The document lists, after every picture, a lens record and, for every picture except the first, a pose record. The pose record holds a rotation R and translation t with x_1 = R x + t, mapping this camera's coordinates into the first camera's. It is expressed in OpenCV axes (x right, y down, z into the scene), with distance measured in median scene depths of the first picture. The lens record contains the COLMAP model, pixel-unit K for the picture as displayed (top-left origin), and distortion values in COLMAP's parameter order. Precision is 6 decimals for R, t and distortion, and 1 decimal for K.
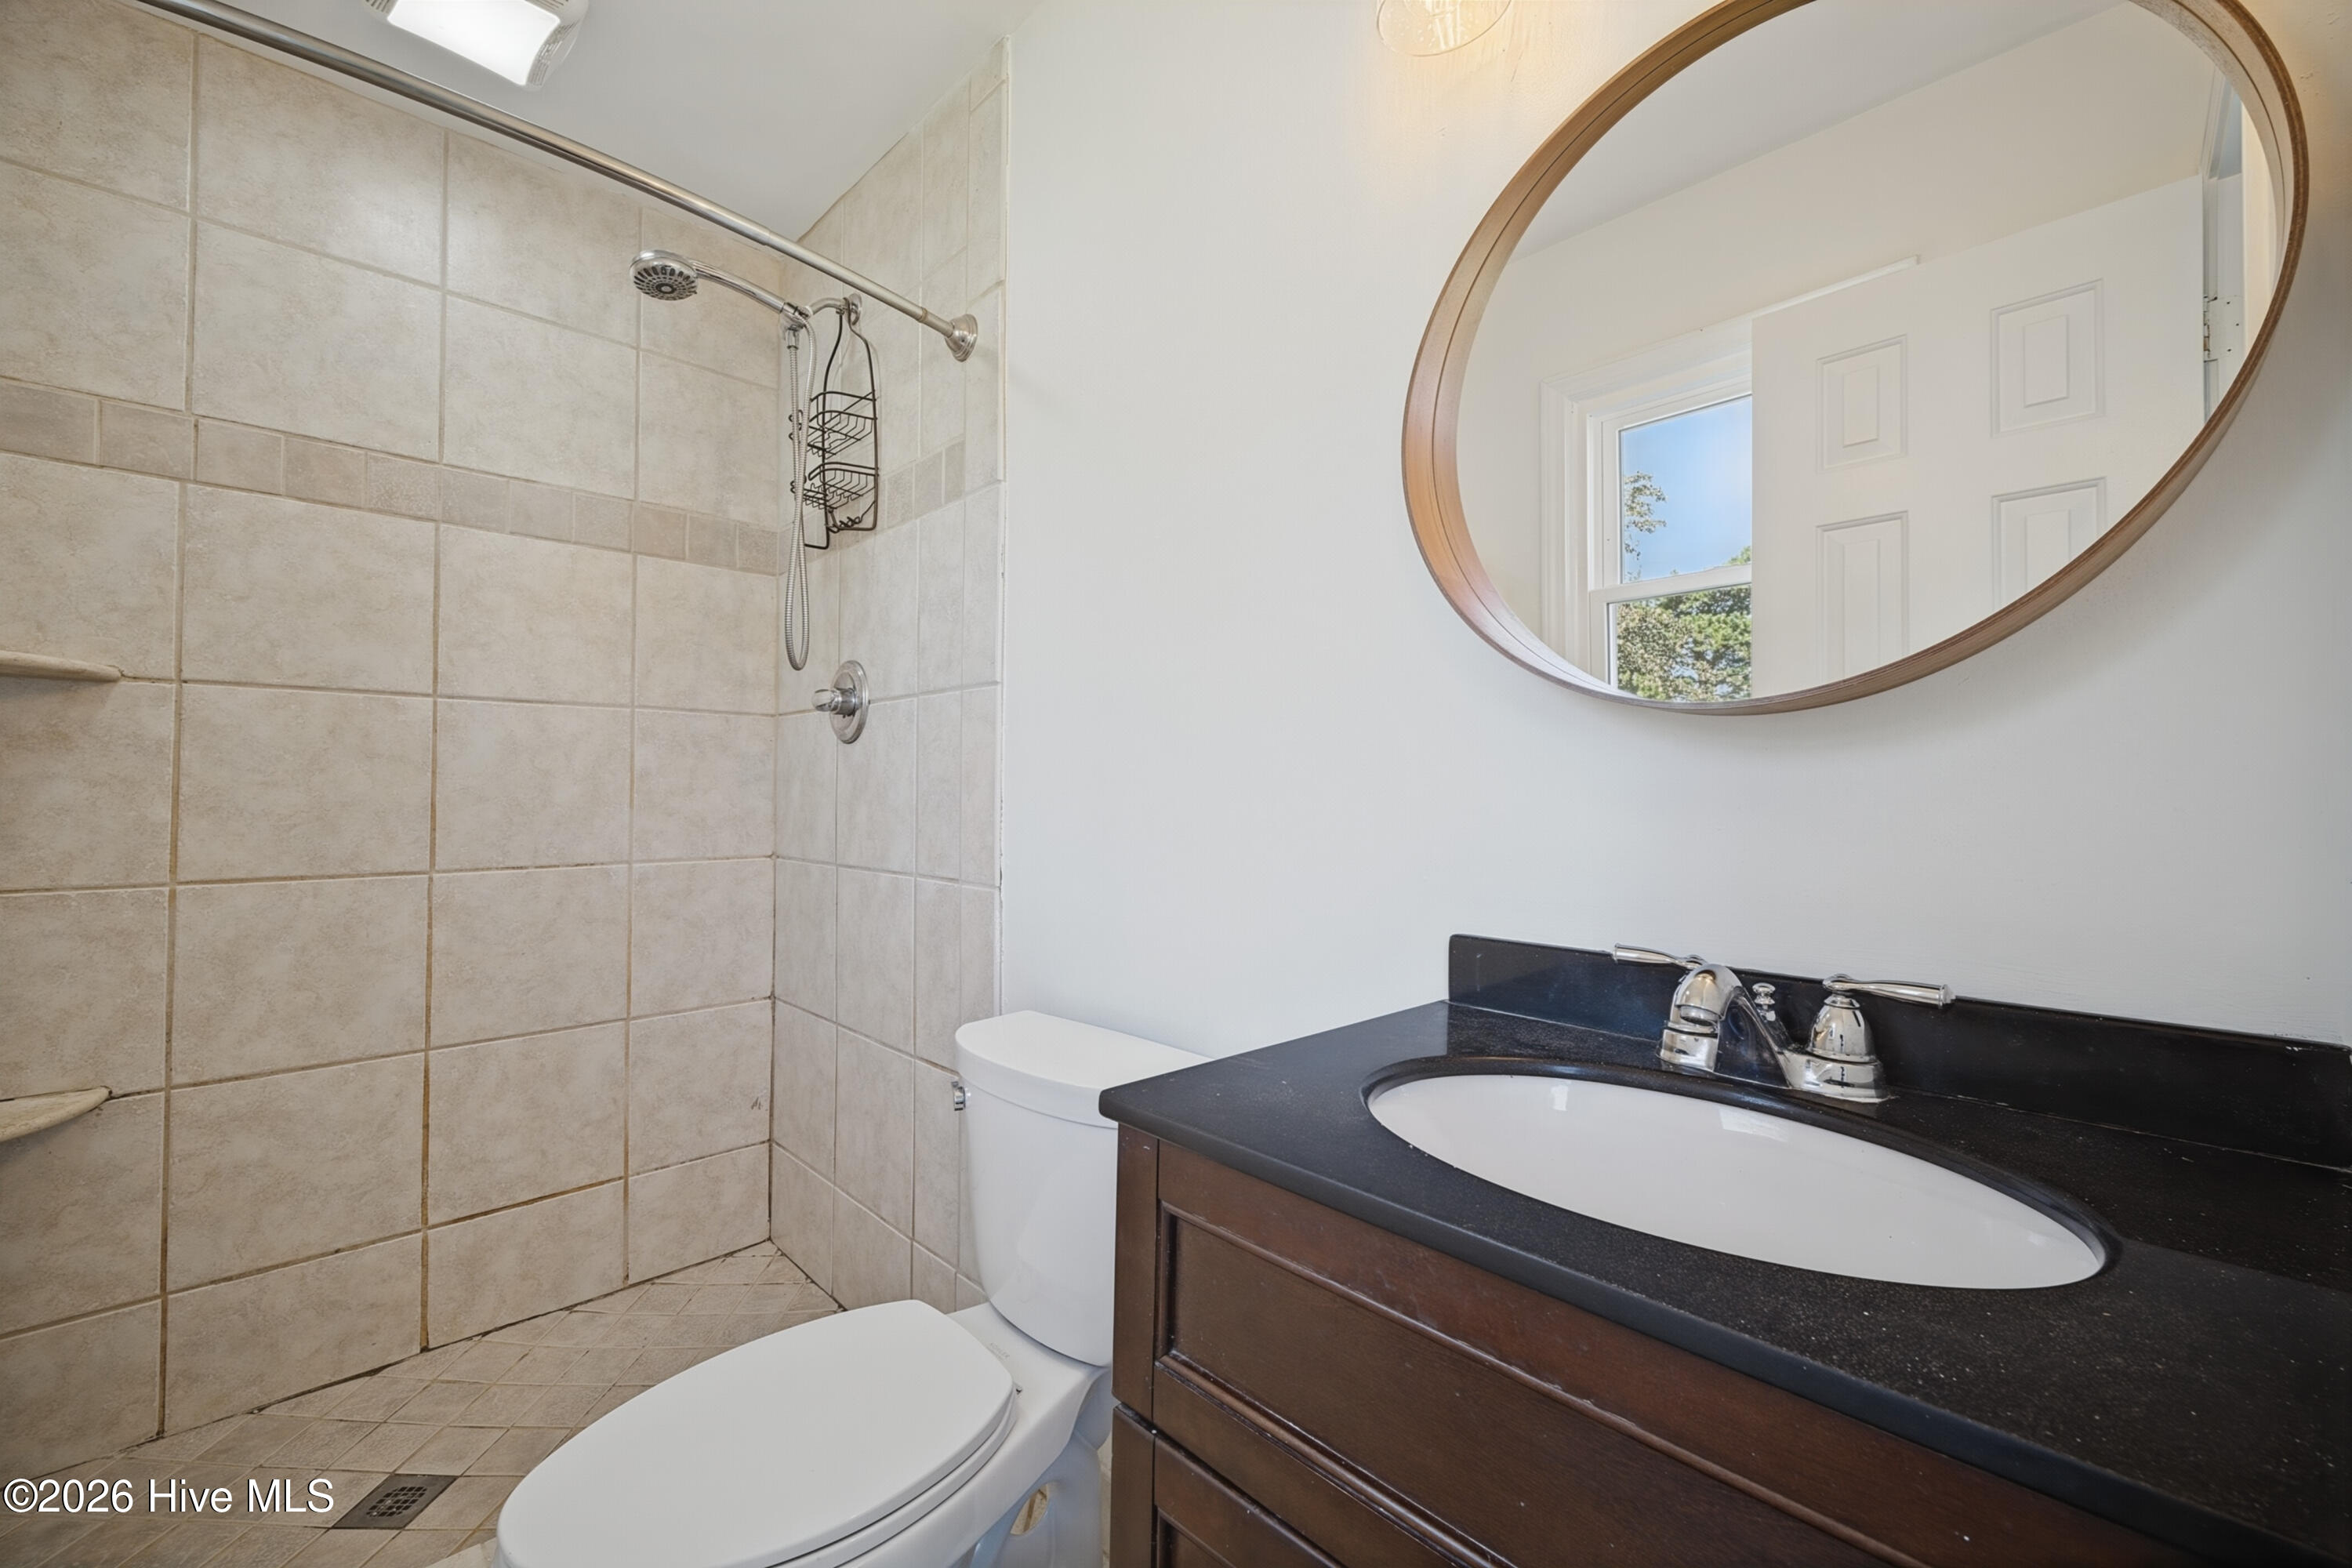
lens RADIAL K [[933.5, 0, 1166.2], [0, 933.5, 775.9], [0, 0, 1]] dist [-0.001070, 0.000209]
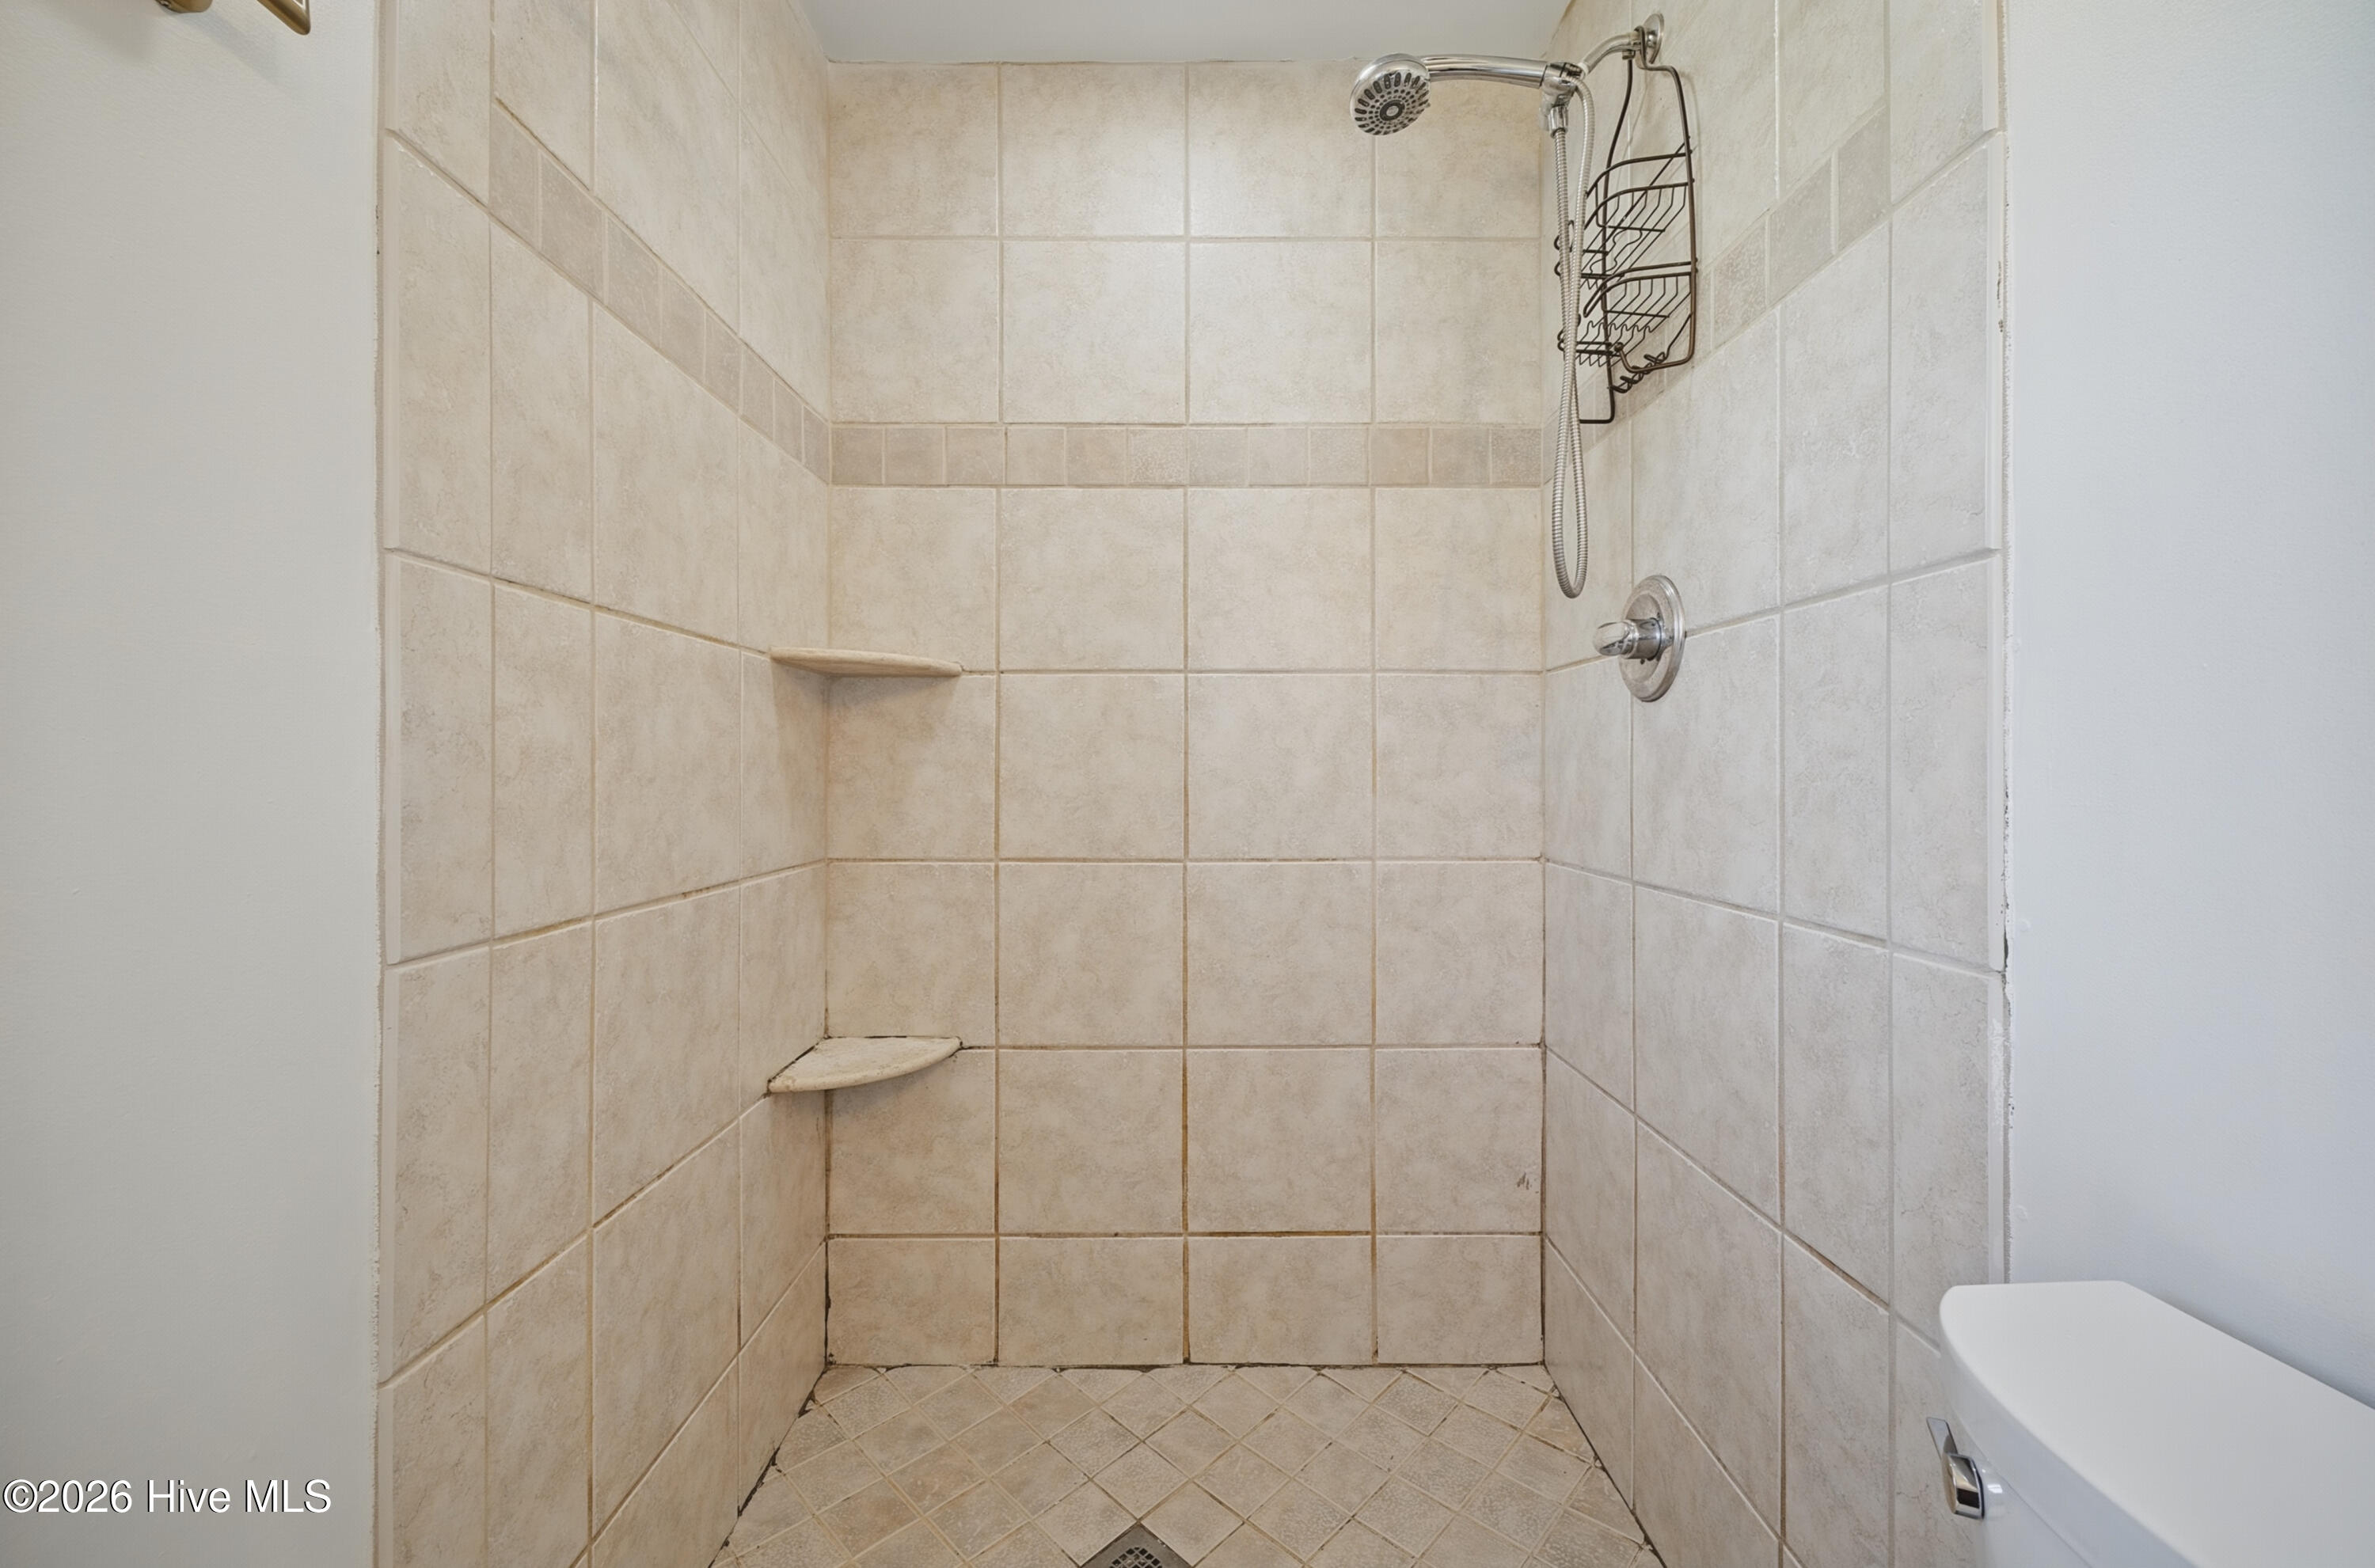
lens RADIAL K [[942.5, 0, 1185.6], [0, 942.5, 774.0], [0, 0, 1]] dist [-0.001070, 0.000209]
pose [[0.725475, -0.004662, -0.688233, -0.145088], [0.015754, 0.999828, 0.009834, 0.008199], [0.688068, -0.017977, 0.725423, 0.345378]]
